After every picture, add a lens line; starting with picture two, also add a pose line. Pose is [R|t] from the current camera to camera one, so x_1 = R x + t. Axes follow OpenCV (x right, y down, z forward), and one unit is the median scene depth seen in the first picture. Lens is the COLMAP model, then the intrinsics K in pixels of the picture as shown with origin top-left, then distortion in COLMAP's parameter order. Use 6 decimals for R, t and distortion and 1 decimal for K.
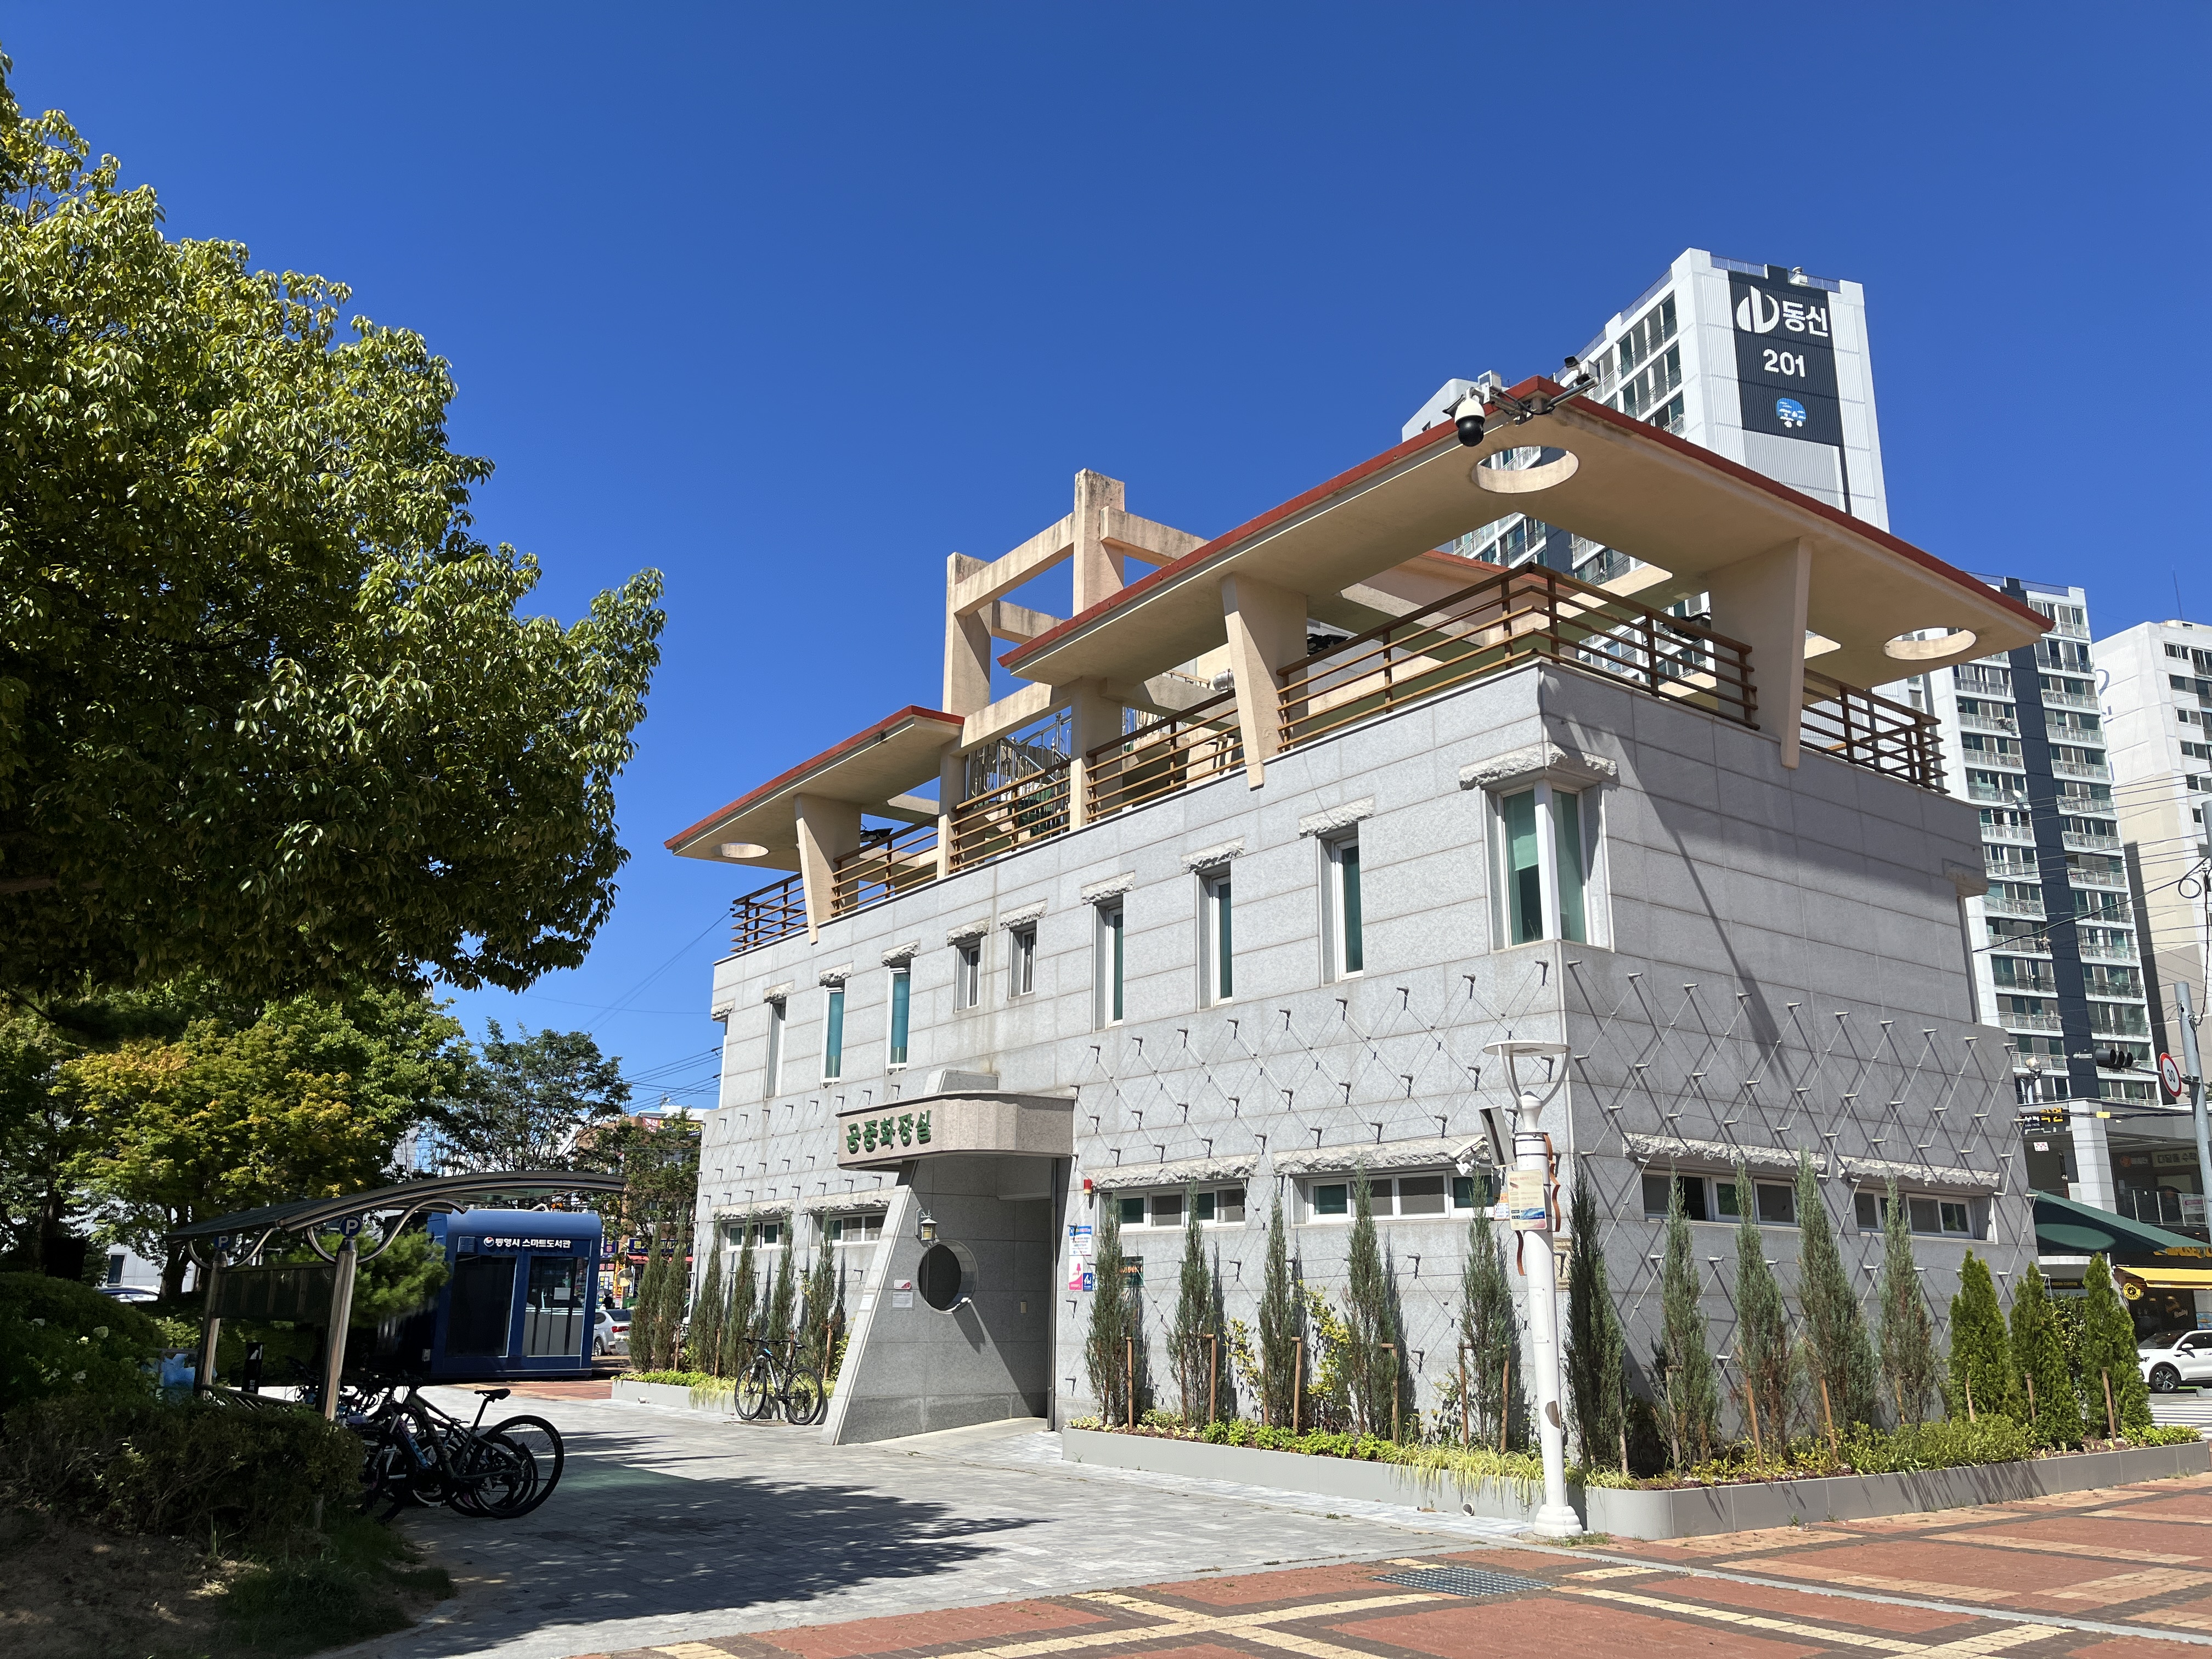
lens RADIAL K [[1680.2, 0, 1079.1], [0, 1680.2, 838.5], [0, 0, 1]] dist [0.057631, -0.082704]
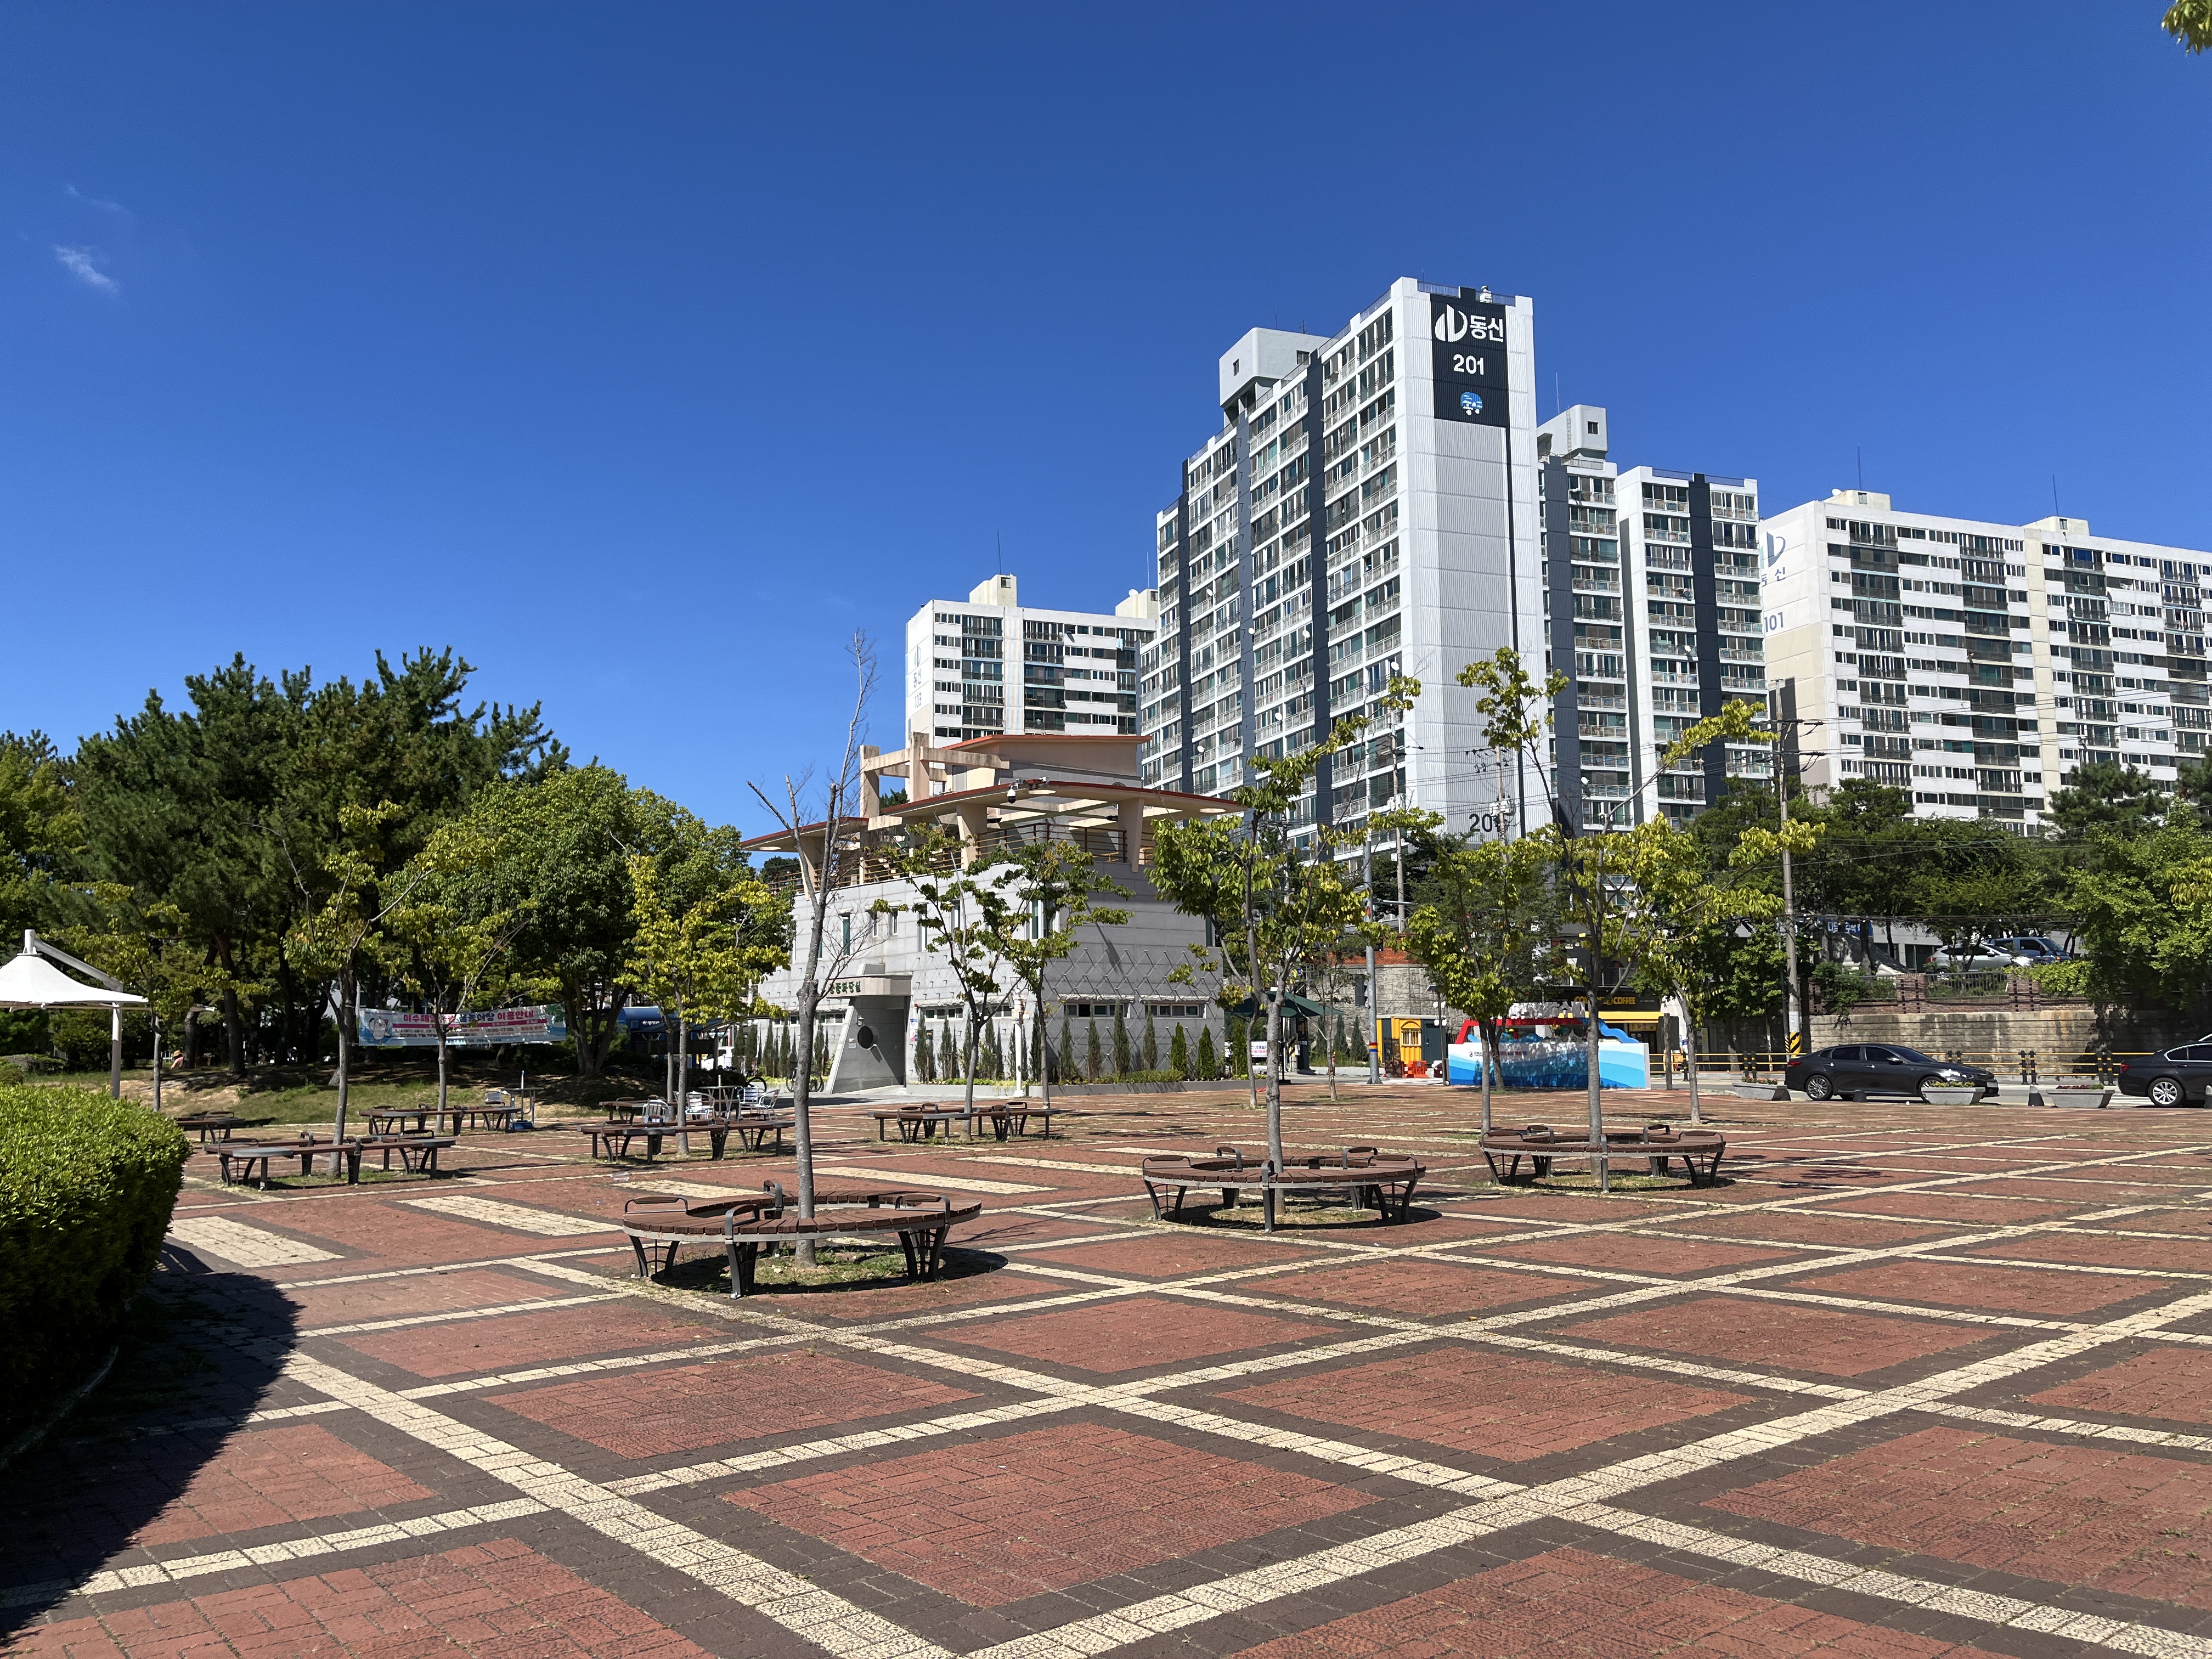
lens RADIAL K [[1682.9, 0, 1106.0], [0, 1682.9, 829.5], [0, 0, 1]] dist [0.002578, -0.000022]
pose [[0.997742, -0.015891, 0.065262, 0.029570], [0.006684, 0.990279, 0.138937, -0.099184], [-0.066836, -0.138187, 0.988148, -0.369798]]
